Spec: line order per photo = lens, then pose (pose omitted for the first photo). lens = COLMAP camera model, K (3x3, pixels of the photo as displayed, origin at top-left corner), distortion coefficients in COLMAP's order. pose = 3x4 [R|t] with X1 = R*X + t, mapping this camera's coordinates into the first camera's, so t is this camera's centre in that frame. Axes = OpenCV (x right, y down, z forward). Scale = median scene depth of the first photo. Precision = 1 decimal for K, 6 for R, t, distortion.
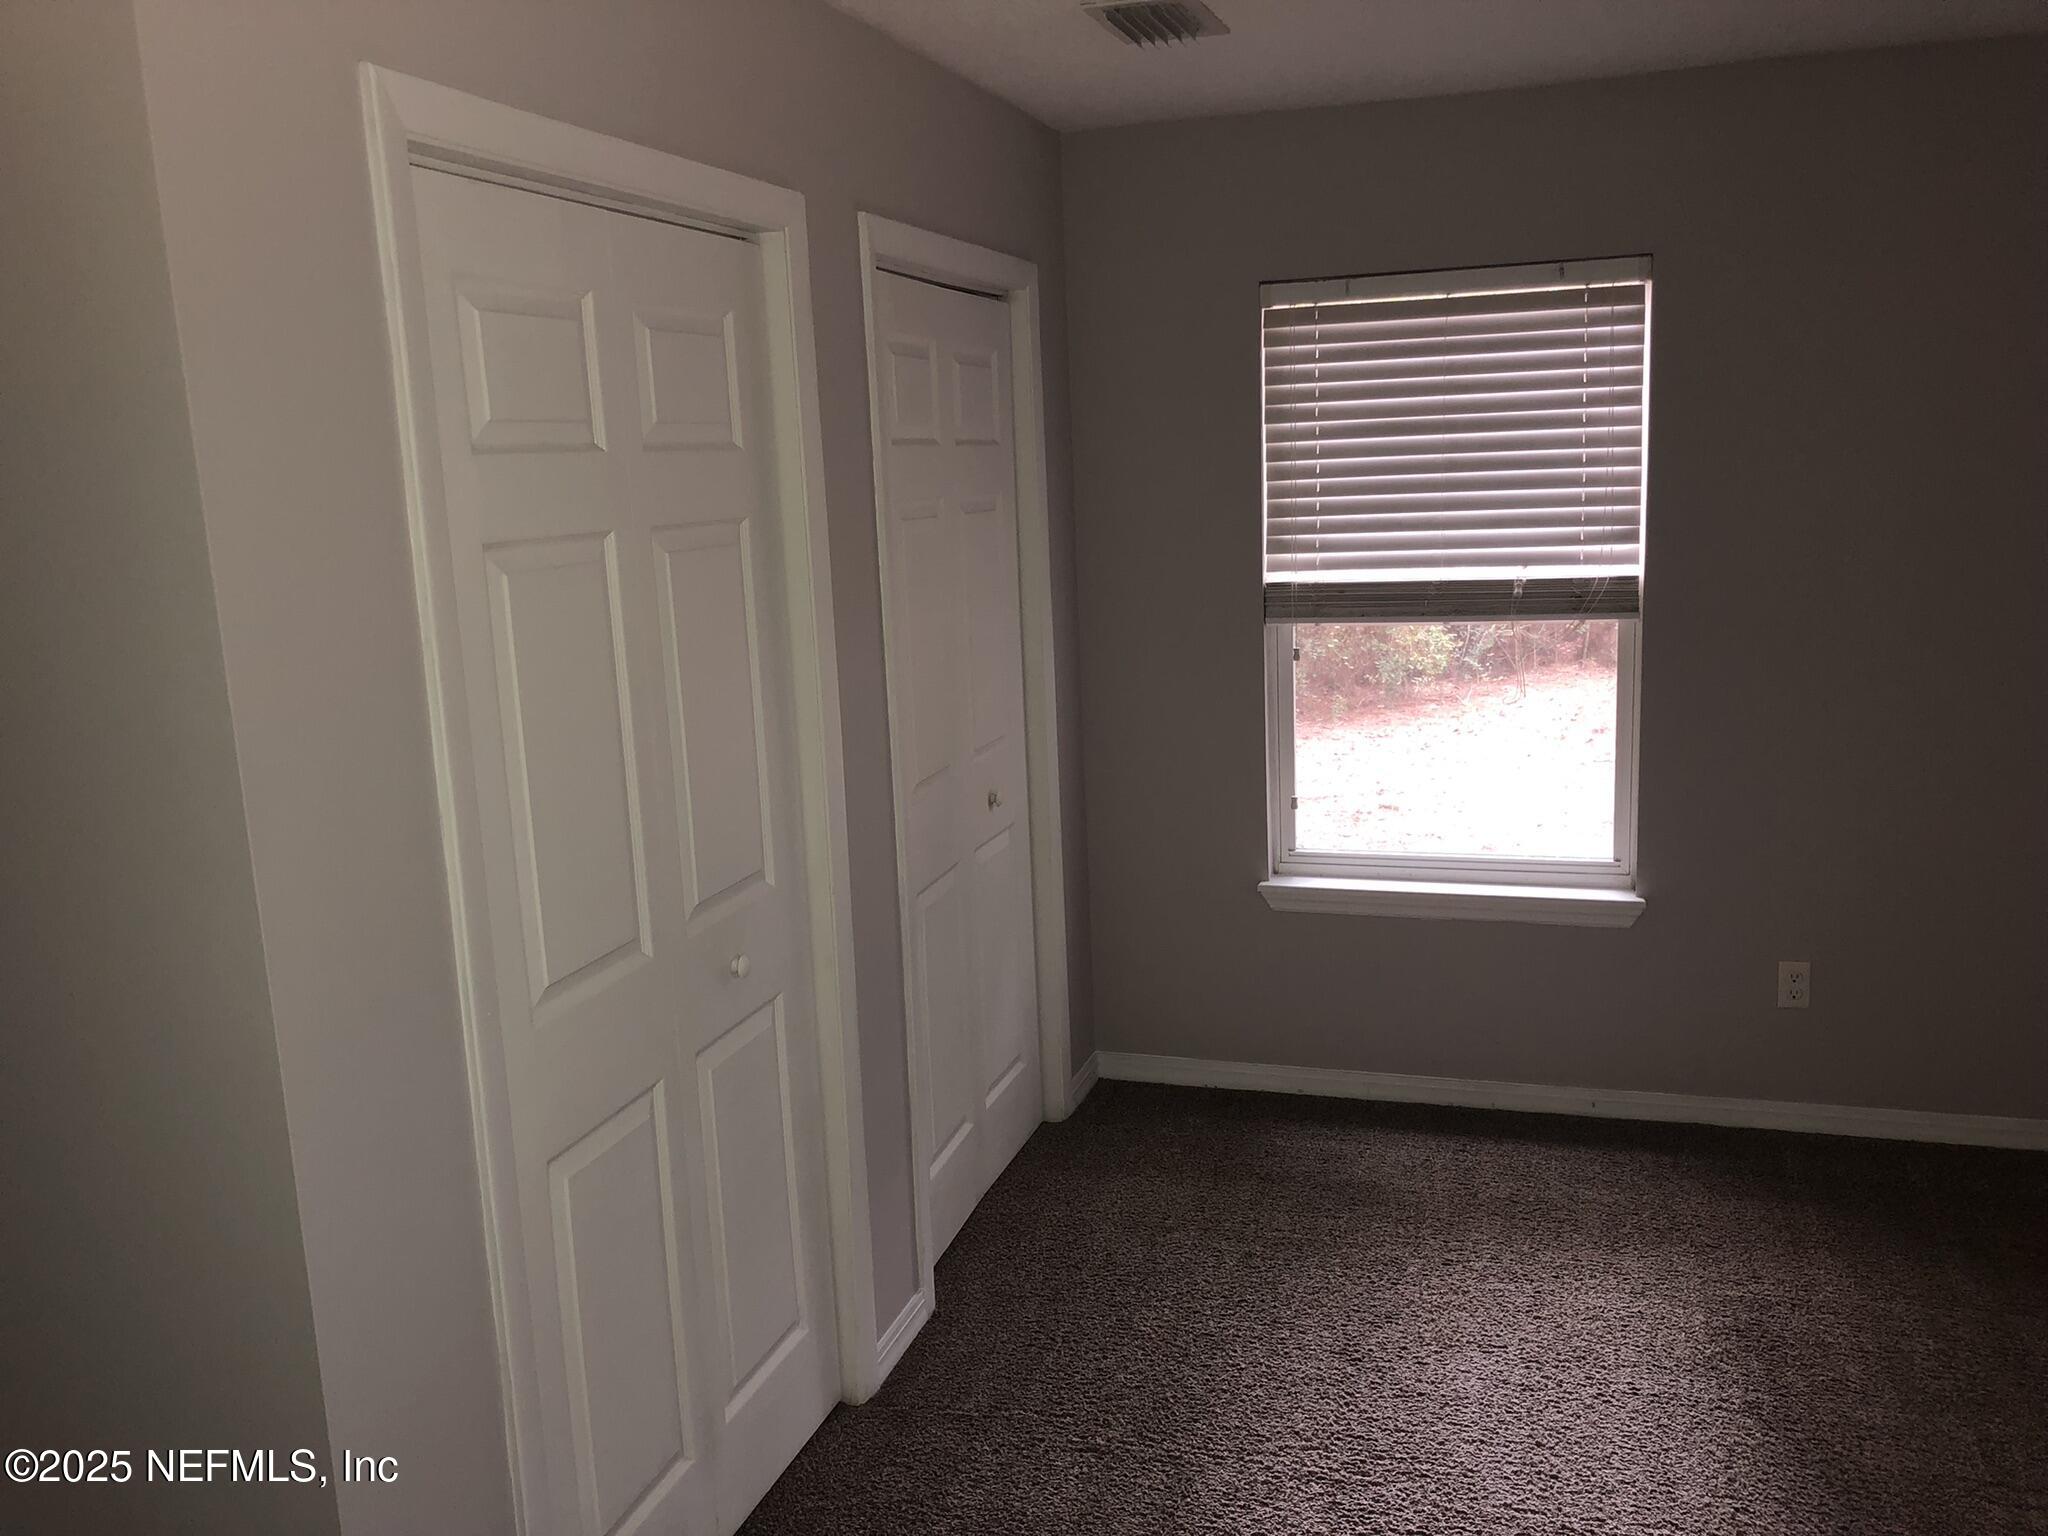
lens RADIAL K [[1663.9, 0, 1023.0], [0, 1663.9, 761.0], [0, 0, 1]] dist [0.021481, -0.035583]
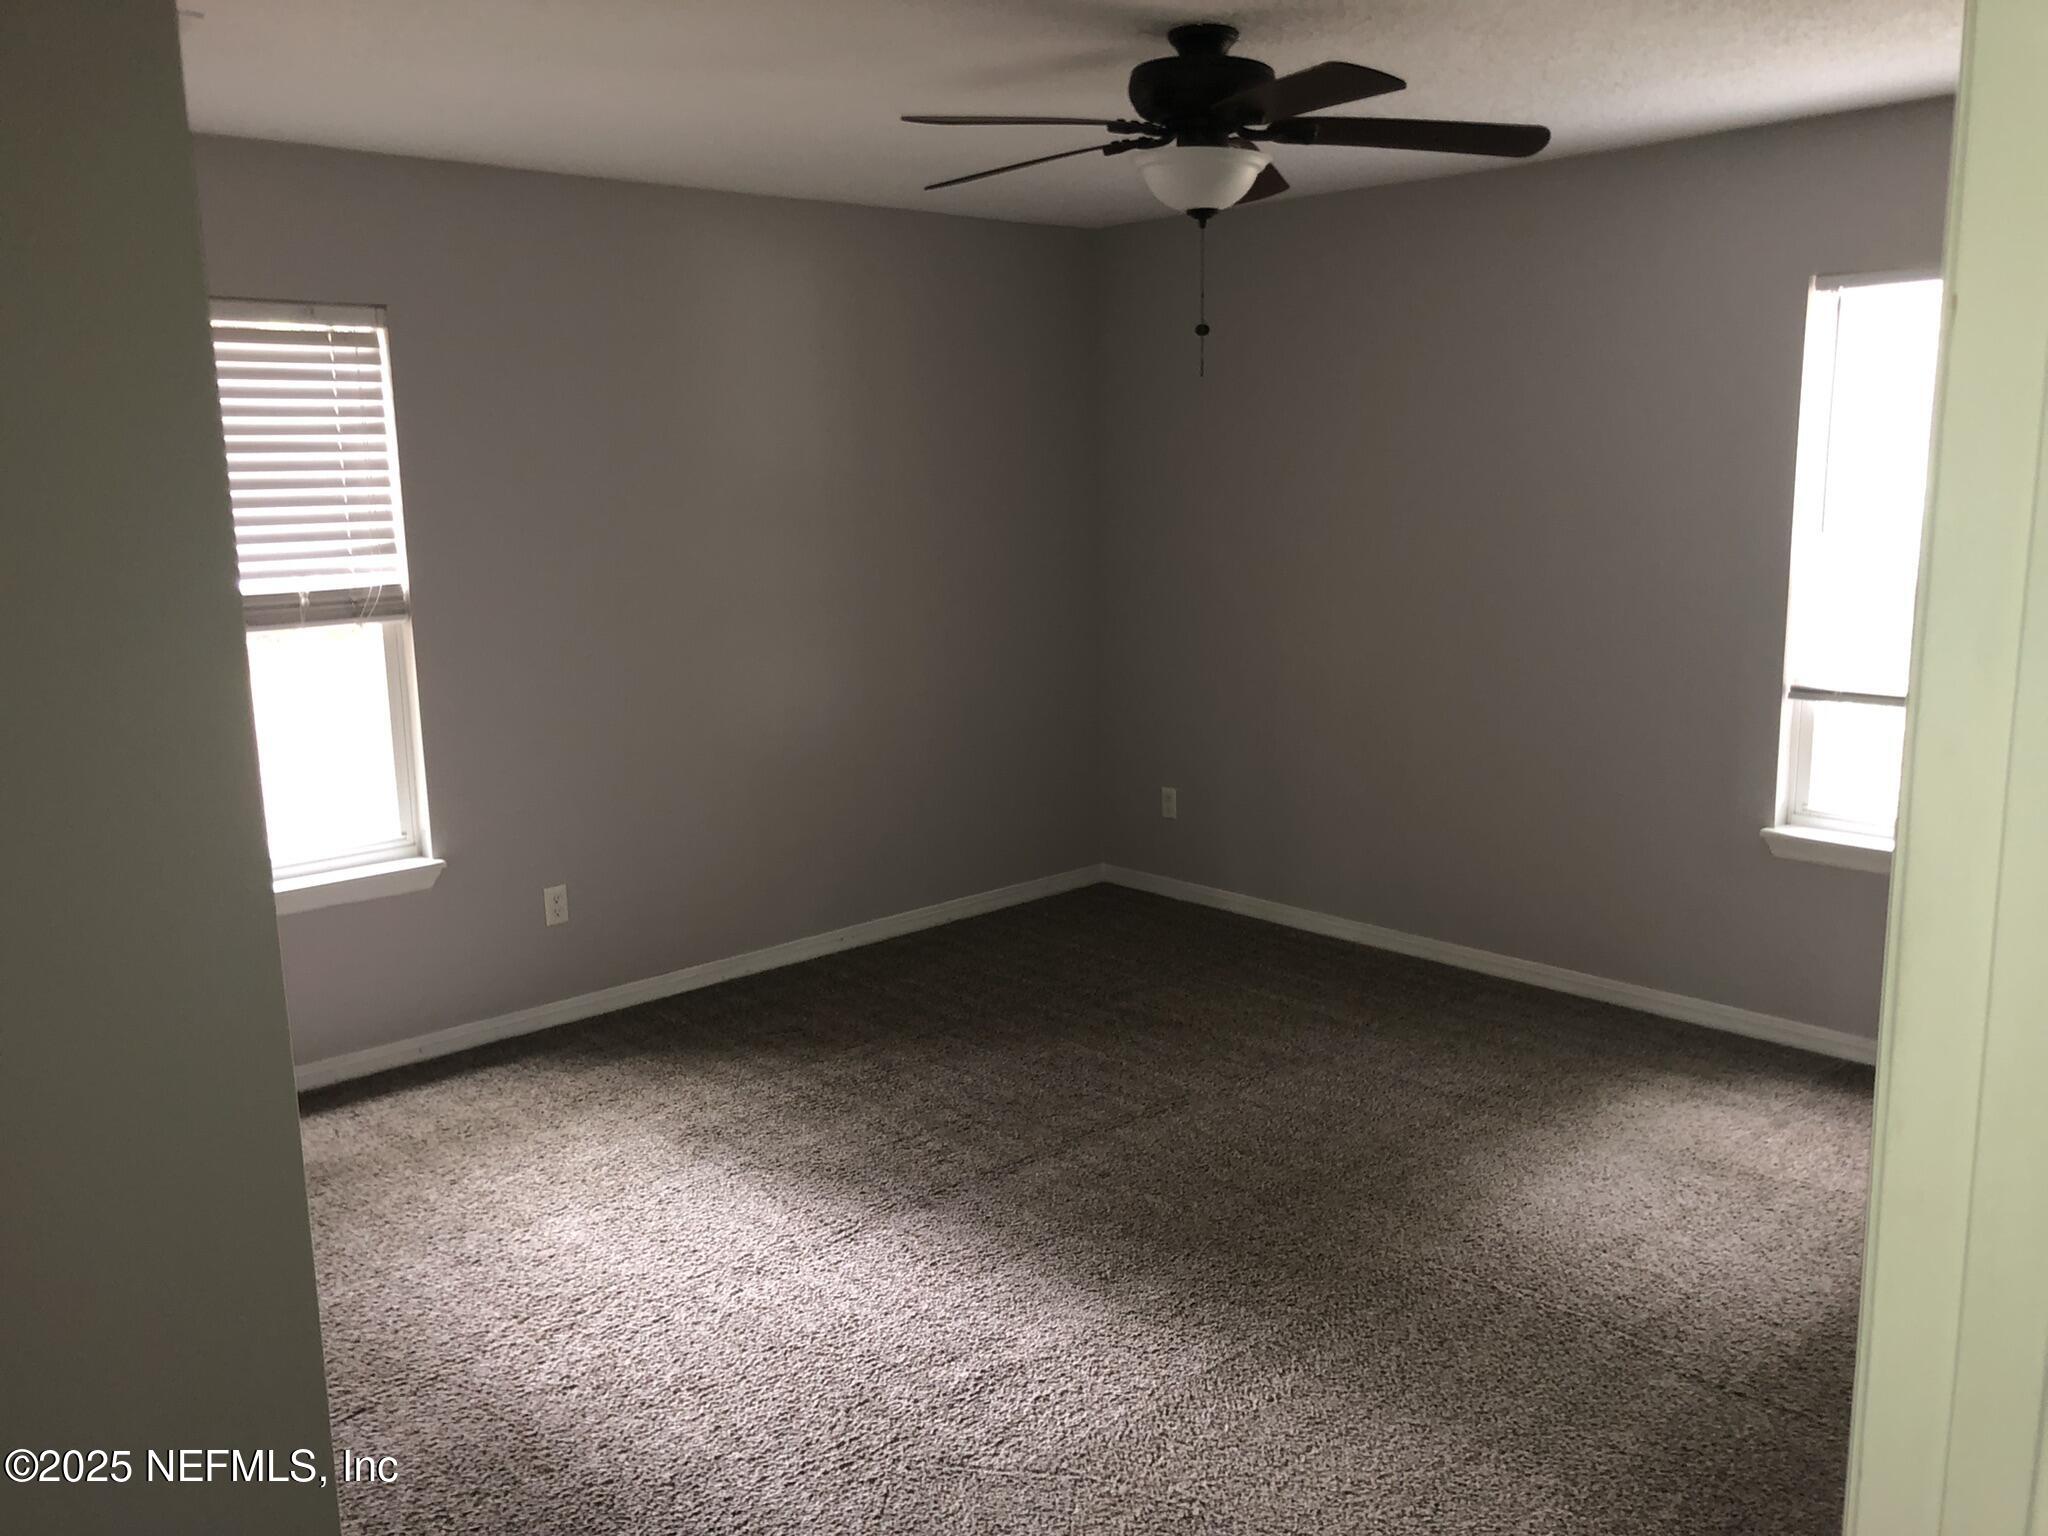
lens RADIAL K [[1663.9, 0, 1027.0], [0, 1663.9, 769.4], [0, 0, 1]] dist [0.021481, -0.035583]
pose [[0.500797, -0.128758, 0.855935, -0.424646], [0.153437, 0.986419, 0.058613, 0.015299], [-0.851857, 0.101979, 0.513751, 0.050390]]
